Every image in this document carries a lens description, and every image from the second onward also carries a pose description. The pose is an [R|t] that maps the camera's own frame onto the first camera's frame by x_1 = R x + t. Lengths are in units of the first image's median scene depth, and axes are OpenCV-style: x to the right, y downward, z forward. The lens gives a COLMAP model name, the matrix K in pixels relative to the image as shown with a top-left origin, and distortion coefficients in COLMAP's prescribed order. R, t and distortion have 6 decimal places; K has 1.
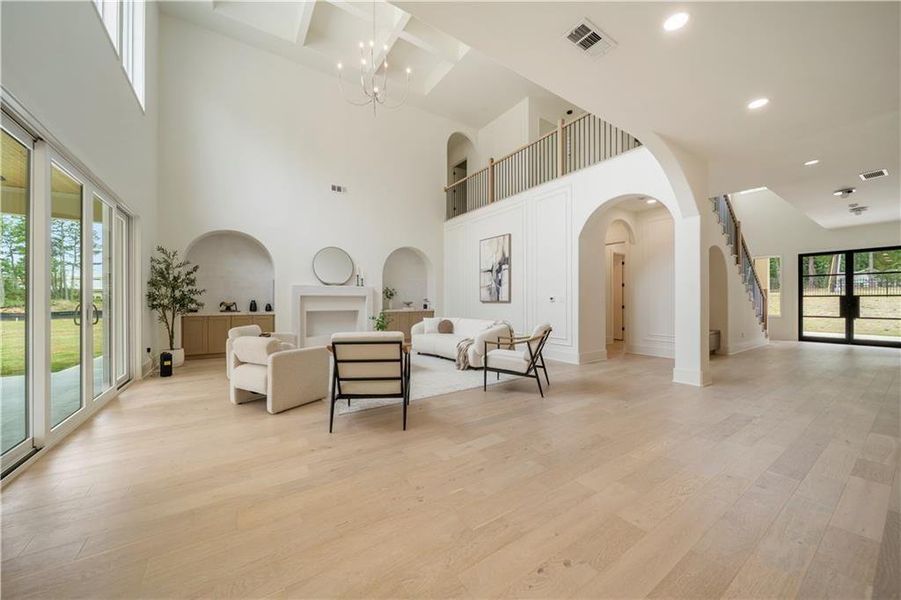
lens RADIAL K [[326.2, 0, 452.6], [0, 326.2, 300.1], [0, 0, 1]] dist [0.005587, -0.004615]
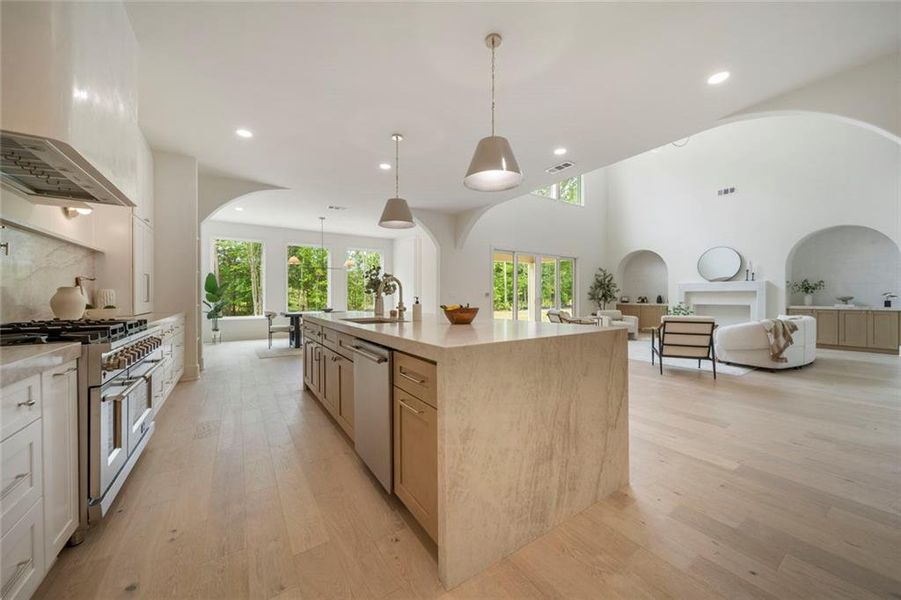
lens RADIAL K [[324.8, 0, 452.3], [0, 324.8, 300.4], [0, 0, 1]] dist [-0.000289, -0.001526]
pose [[-0.014597, 0.013653, -0.999800, 0.787527], [0.004922, 0.999896, 0.013583, -0.001396], [0.999881, -0.004723, -0.014663, 0.122225]]
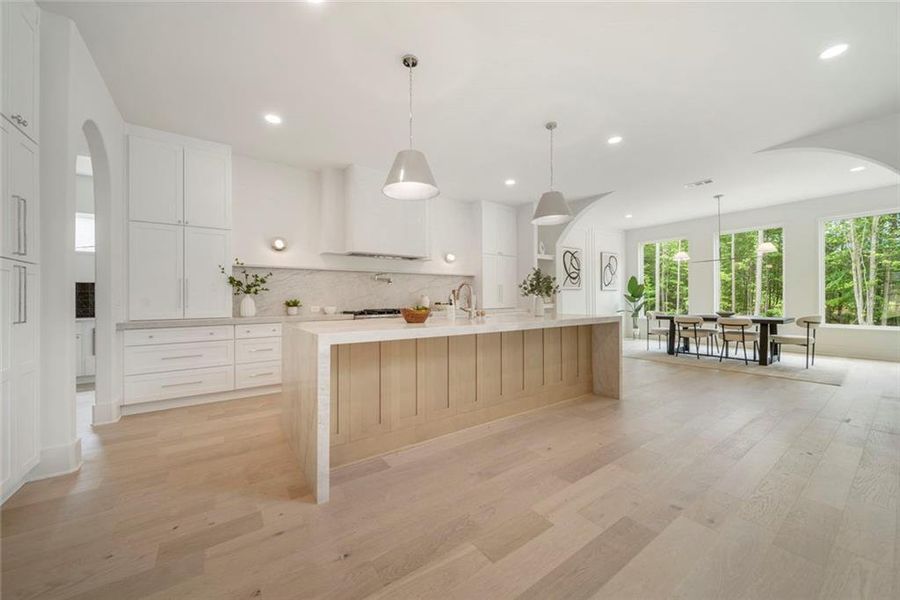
lens RADIAL K [[328.9, 0, 451.3], [0, 328.9, 298.4], [0, 0, 1]] dist [0.000059, -0.000303]
pose [[-0.999764, 0.009954, -0.019287, 0.425863], [0.010064, 0.999934, -0.005611, 0.000607], [0.019230, -0.005803, -0.999798, 0.510590]]
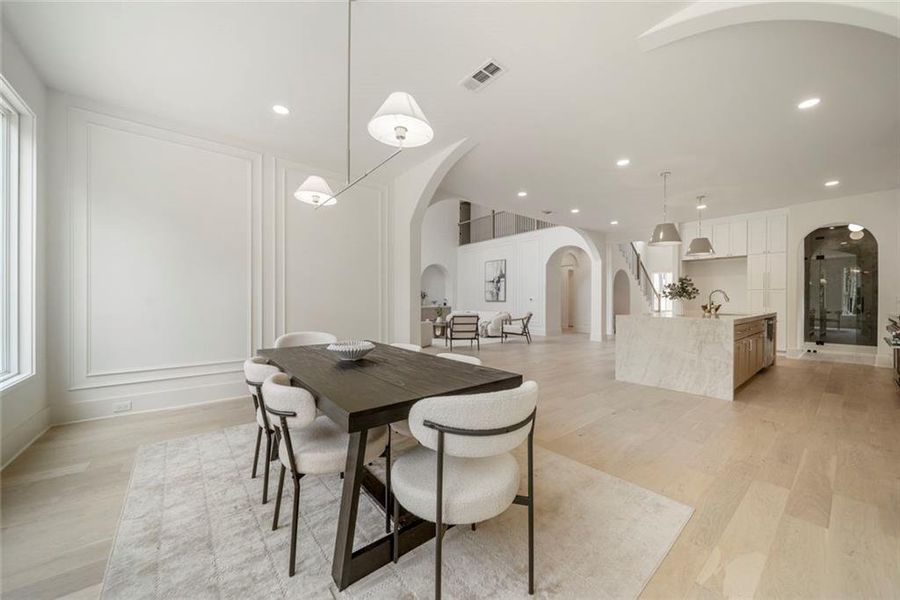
lens RADIAL K [[325.9, 0, 452.1], [0, 325.9, 300.1], [0, 0, 1]] dist [0.005587, -0.004615]
pose [[0.996717, 0.004091, 0.080863, -0.220158], [-0.004255, 0.999989, 0.001853, -0.001687], [-0.080854, -0.002191, 0.996724, -0.601252]]
